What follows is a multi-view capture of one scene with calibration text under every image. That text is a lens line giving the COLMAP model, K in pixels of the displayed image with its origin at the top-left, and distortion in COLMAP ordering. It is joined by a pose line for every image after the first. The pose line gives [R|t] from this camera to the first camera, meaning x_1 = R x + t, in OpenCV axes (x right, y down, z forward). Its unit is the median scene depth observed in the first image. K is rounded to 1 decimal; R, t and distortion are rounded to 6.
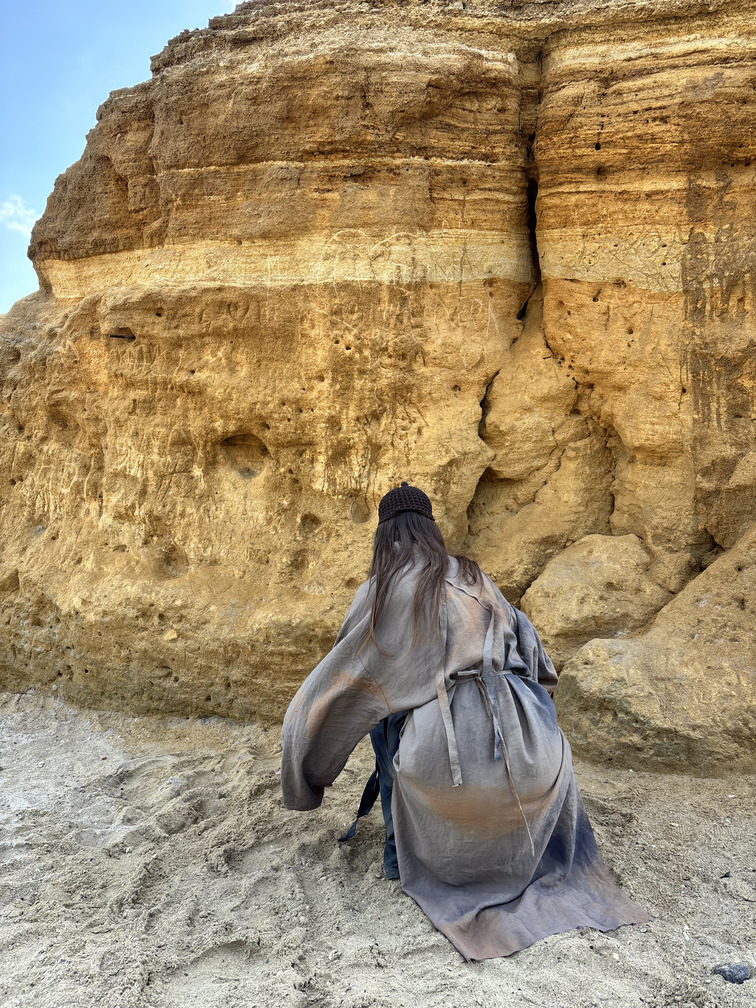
lens RADIAL K [[758.1, 0, 375.1], [0, 758.1, 508.0], [0, 0, 1]] dist [0.035681, -0.052045]
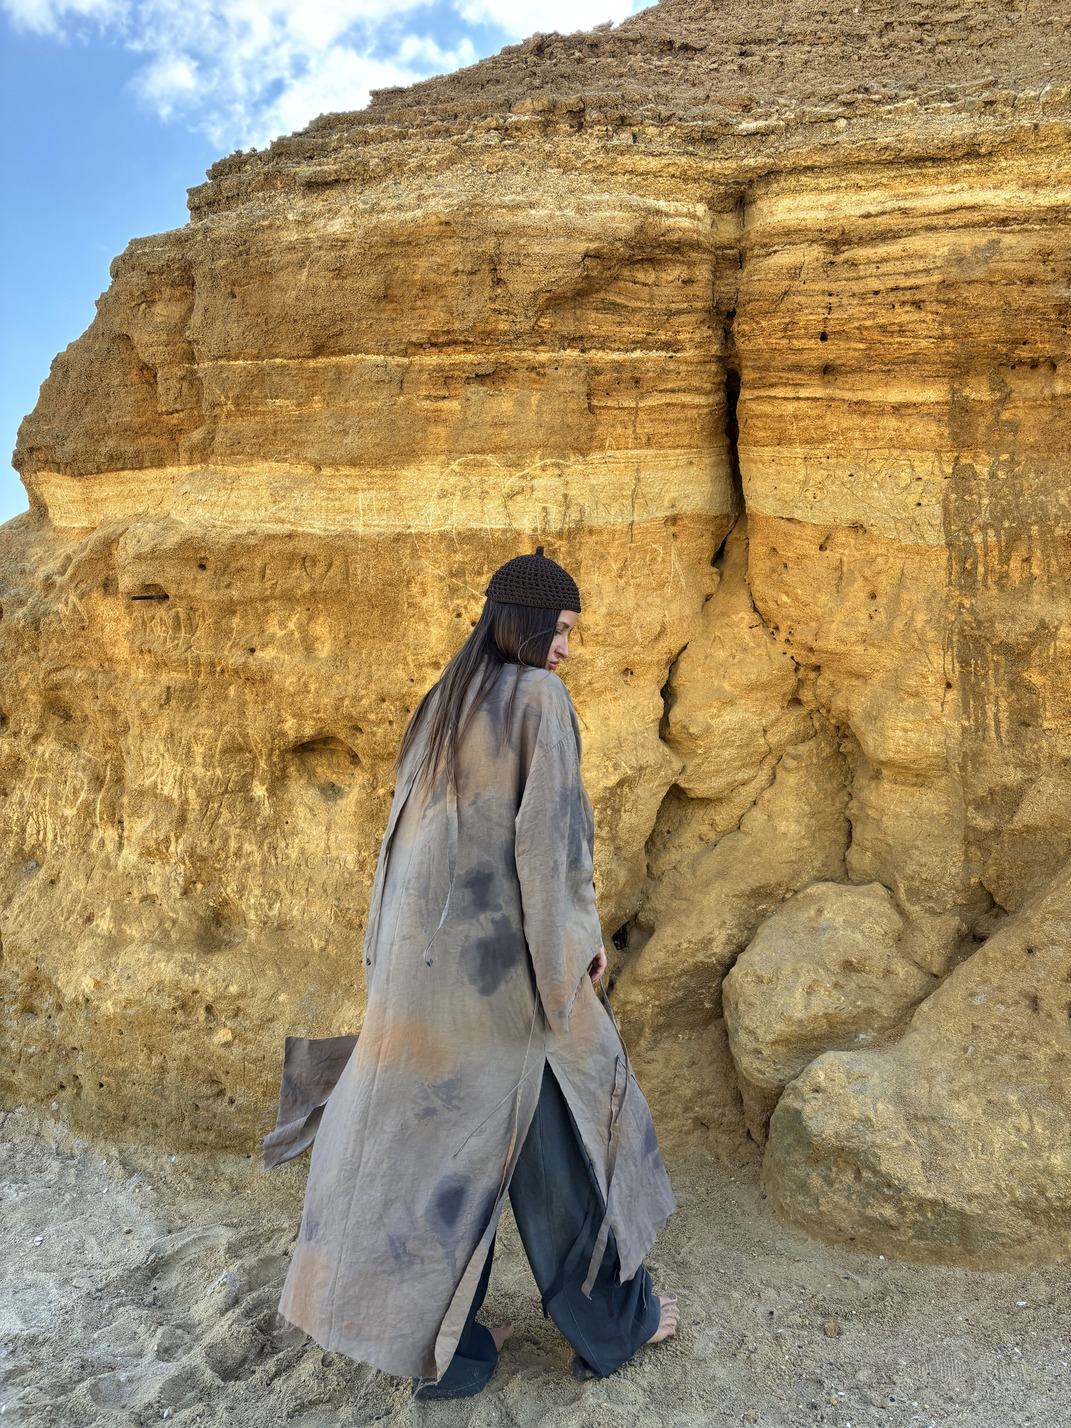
lens RADIAL K [[1073.9, 0, 531.4], [0, 1073.9, 719.6], [0, 0, 1]] dist [0.035681, -0.052045]
pose [[0.999747, -0.008257, 0.020900, -0.003974], [0.008354, 0.999955, -0.004518, -0.114351], [-0.020862, 0.004691, 0.999771, 0.003289]]
